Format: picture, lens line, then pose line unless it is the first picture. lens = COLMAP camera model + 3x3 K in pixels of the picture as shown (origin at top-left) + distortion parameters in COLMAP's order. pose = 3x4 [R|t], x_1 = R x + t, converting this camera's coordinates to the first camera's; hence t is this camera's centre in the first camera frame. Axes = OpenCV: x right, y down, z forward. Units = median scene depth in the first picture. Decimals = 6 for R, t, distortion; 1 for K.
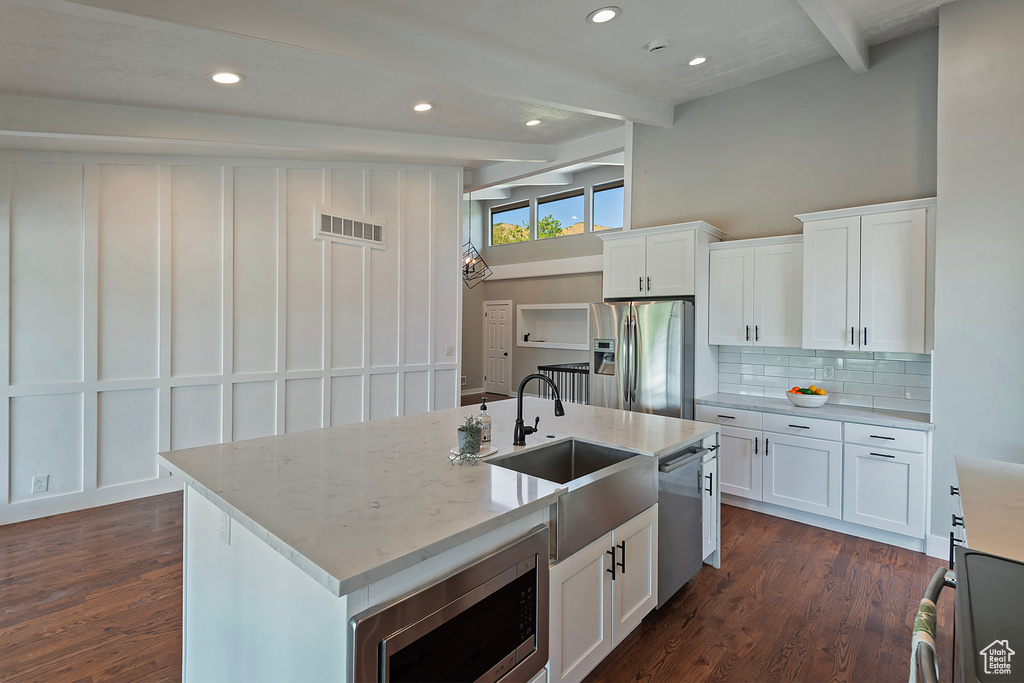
lens RADIAL K [[468.2, 0, 512.9], [0, 468.2, 333.3], [0, 0, 1]] dist [0.030369, -0.018596]
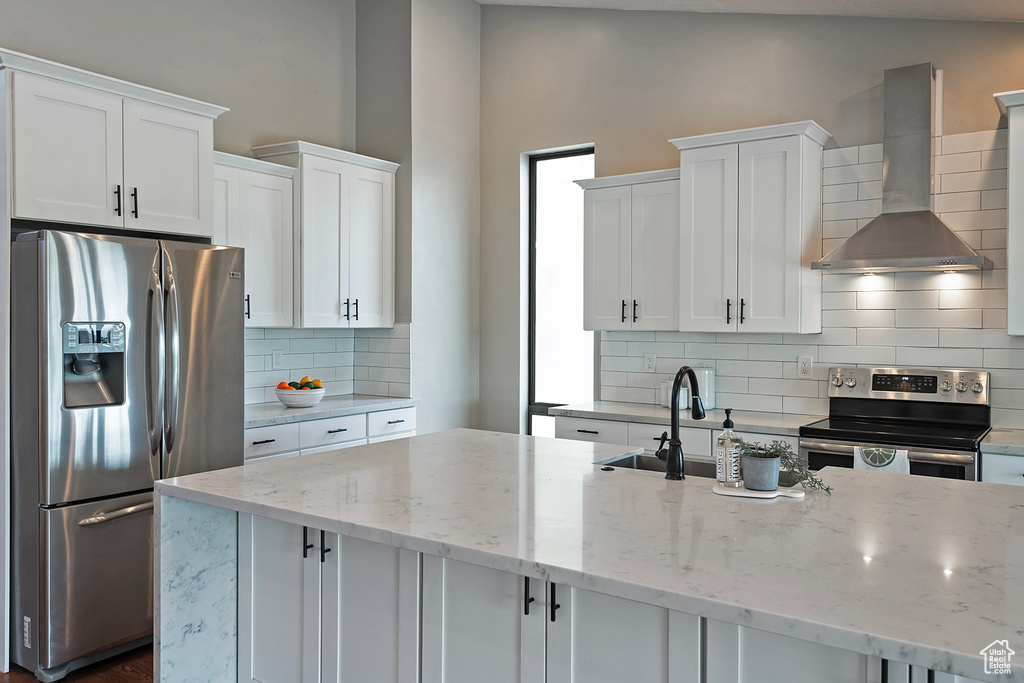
lens RADIAL K [[787.8, 0, 514.7], [0, 787.8, 334.4], [0, 0, 1]] dist [0.004923, 0.011237]
pose [[-0.114089, -0.040085, 0.992661, -0.644489], [-0.001359, 0.999191, 0.040193, -0.006586], [-0.993470, 0.003236, -0.114052, 0.831416]]
